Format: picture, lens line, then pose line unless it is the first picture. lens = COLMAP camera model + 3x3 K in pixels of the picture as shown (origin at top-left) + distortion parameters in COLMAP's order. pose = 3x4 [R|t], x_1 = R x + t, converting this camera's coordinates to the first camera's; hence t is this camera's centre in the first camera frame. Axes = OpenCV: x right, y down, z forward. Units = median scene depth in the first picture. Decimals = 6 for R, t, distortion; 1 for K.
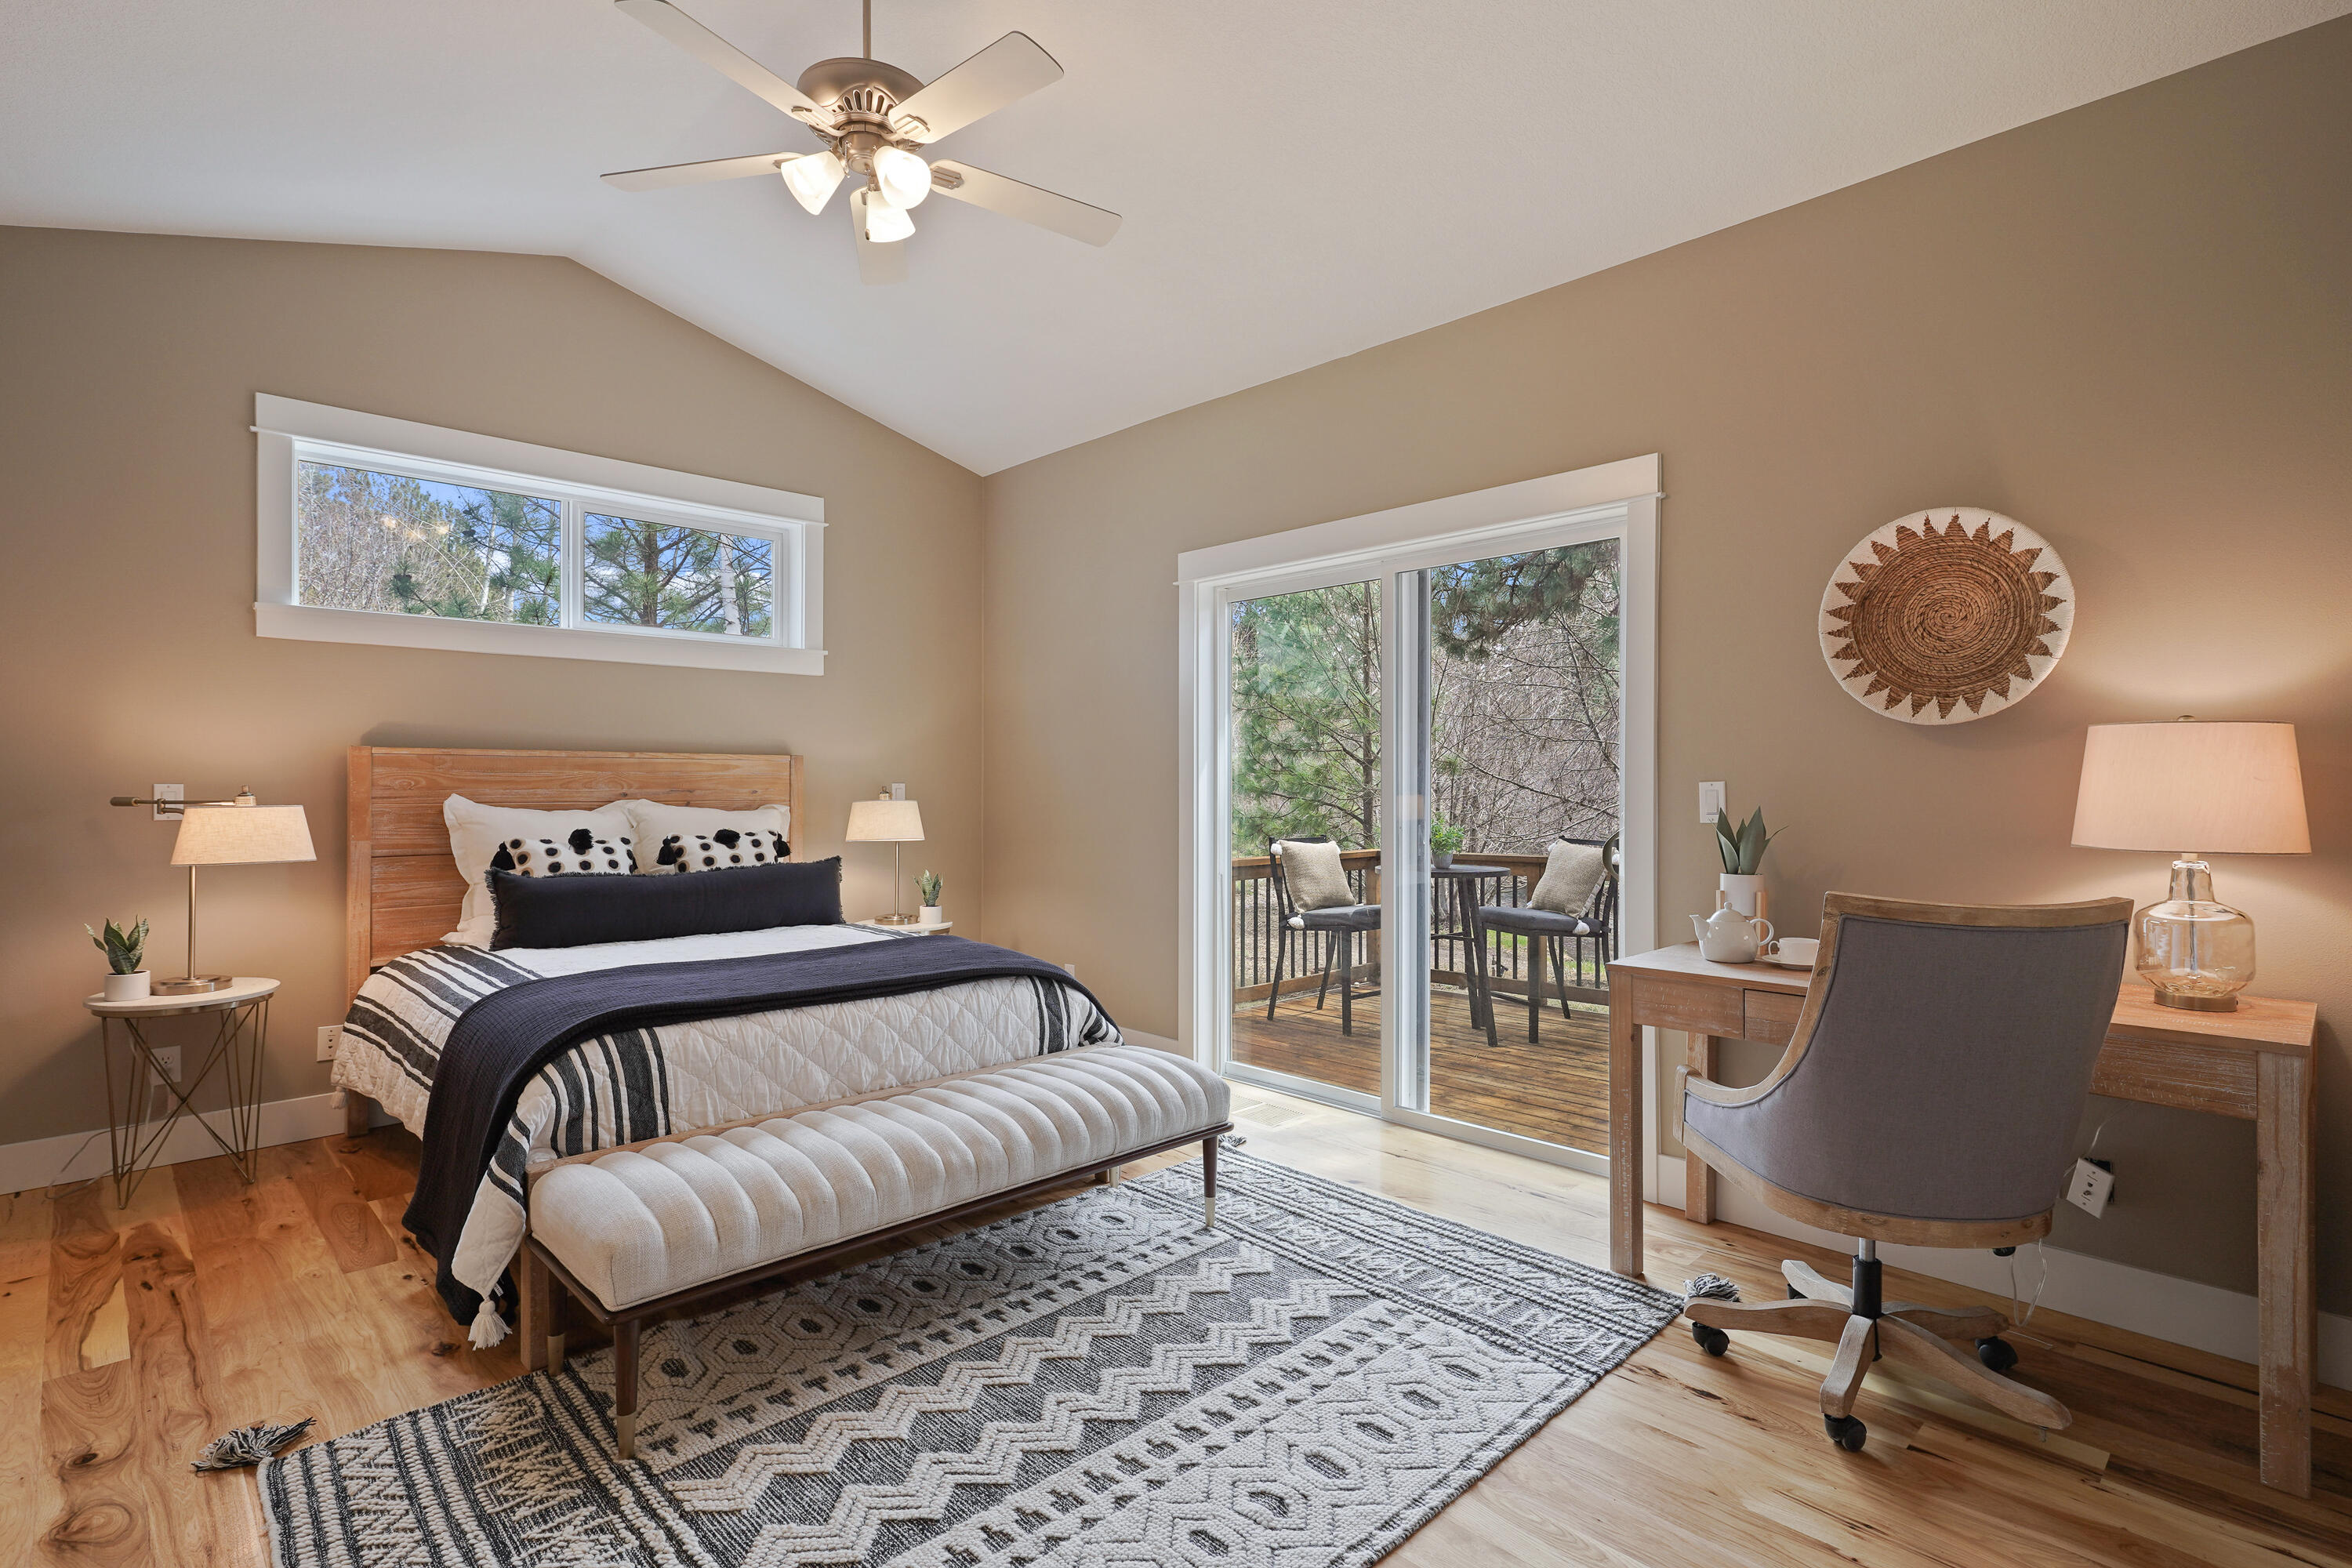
lens RADIAL K [[1132.1, 0, 1167.0], [0, 1132.1, 786.0], [0, 0, 1]] dist [-0.009441, 0.004118]
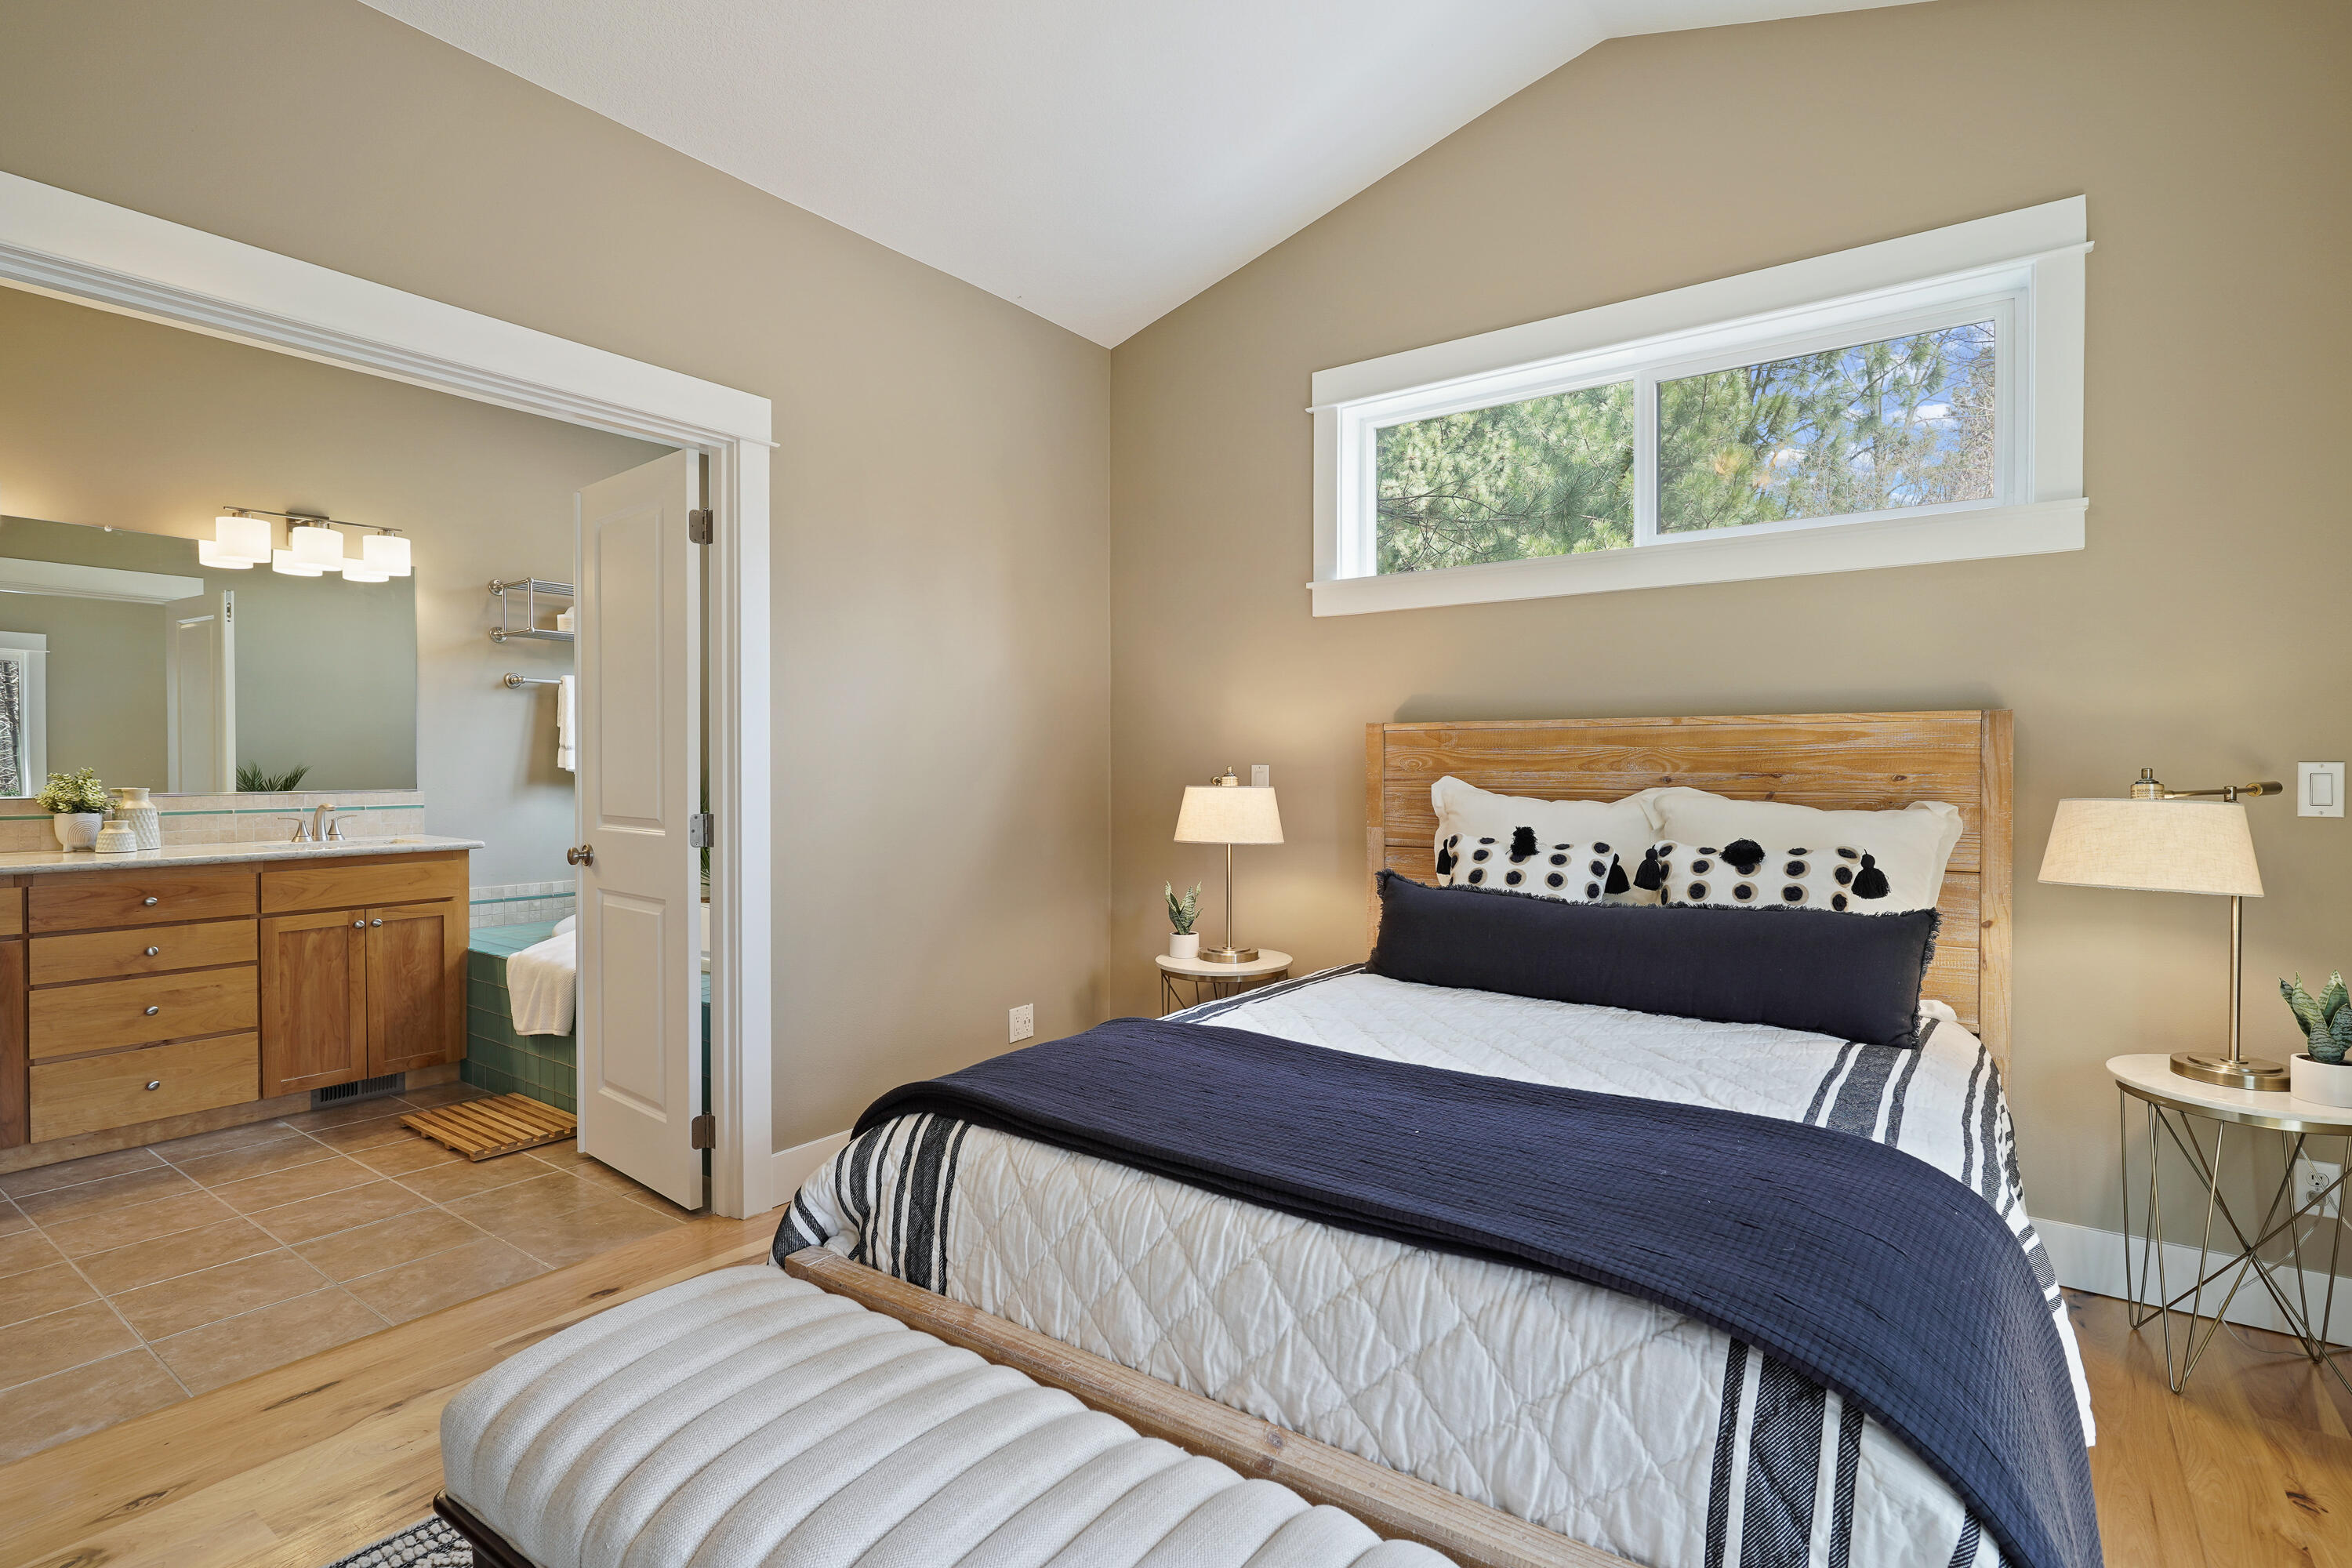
lens RADIAL K [[1132.1, 0, 1216.8], [0, 1132.1, 781.9], [0, 0, 1]] dist [-0.009441, 0.004118]
pose [[0.189910, 0.009491, -0.981756, 0.149838], [-0.004560, 0.999951, 0.008785, 0.004468], [0.981791, 0.002809, 0.189944, 0.681683]]
